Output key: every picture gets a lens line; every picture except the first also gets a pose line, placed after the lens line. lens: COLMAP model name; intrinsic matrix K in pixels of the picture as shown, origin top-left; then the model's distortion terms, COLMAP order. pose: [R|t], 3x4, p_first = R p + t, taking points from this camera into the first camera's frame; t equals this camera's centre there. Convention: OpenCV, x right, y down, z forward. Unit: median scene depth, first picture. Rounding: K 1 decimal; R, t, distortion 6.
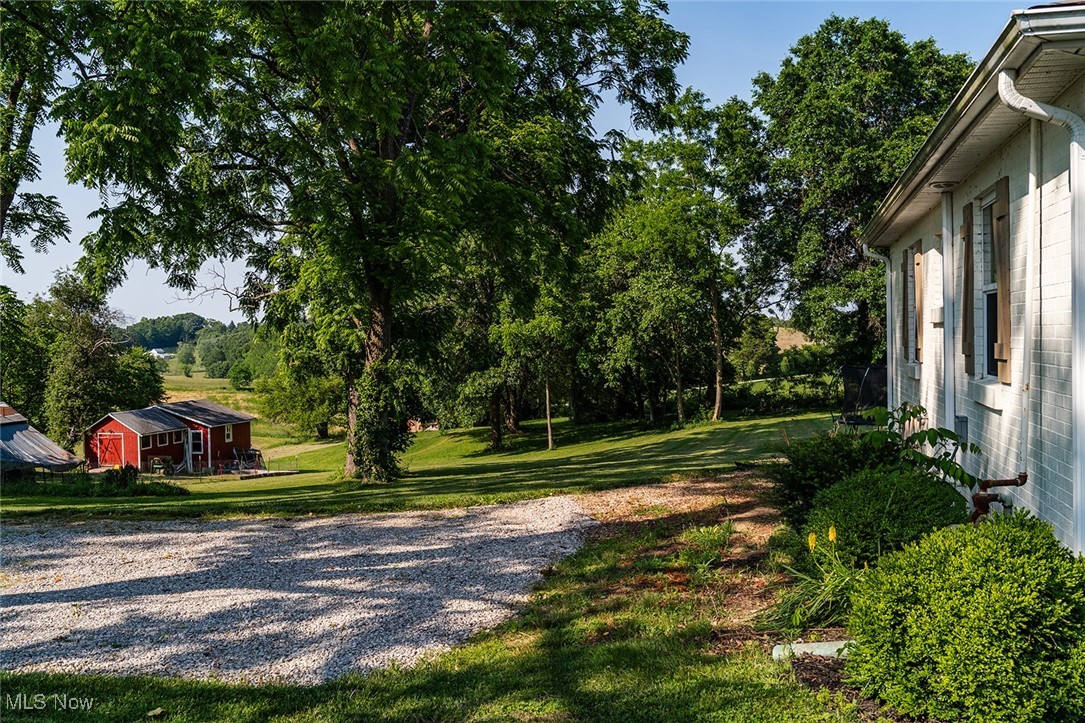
lens RADIAL K [[1066.1, 0, 538.2], [0, 1066.1, 356.9], [0, 0, 1]] dist [-0.009015, 0.018690]
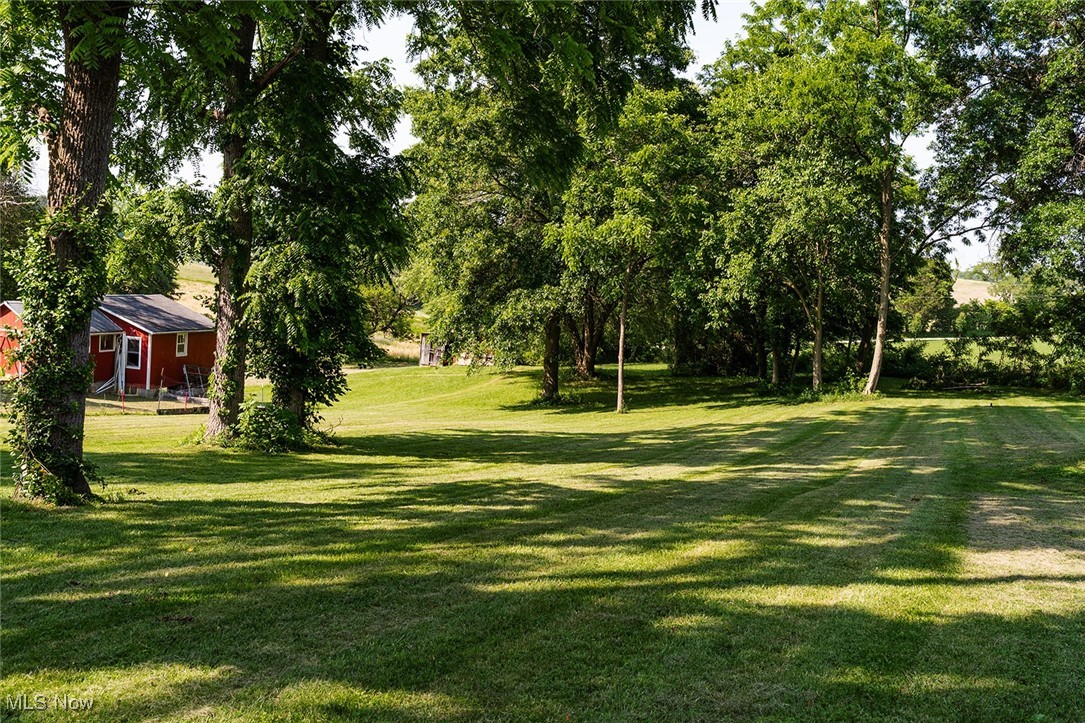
lens RADIAL K [[1108.0, 0, 544.7], [0, 1108.0, 362.7], [0, 0, 1]] dist [-0.026767, -0.011712]
pose [[0.989060, 0.094718, -0.113085, 0.041913], [-0.086785, 0.993539, 0.073135, 0.007486], [0.119281, -0.062520, 0.990890, 0.289101]]
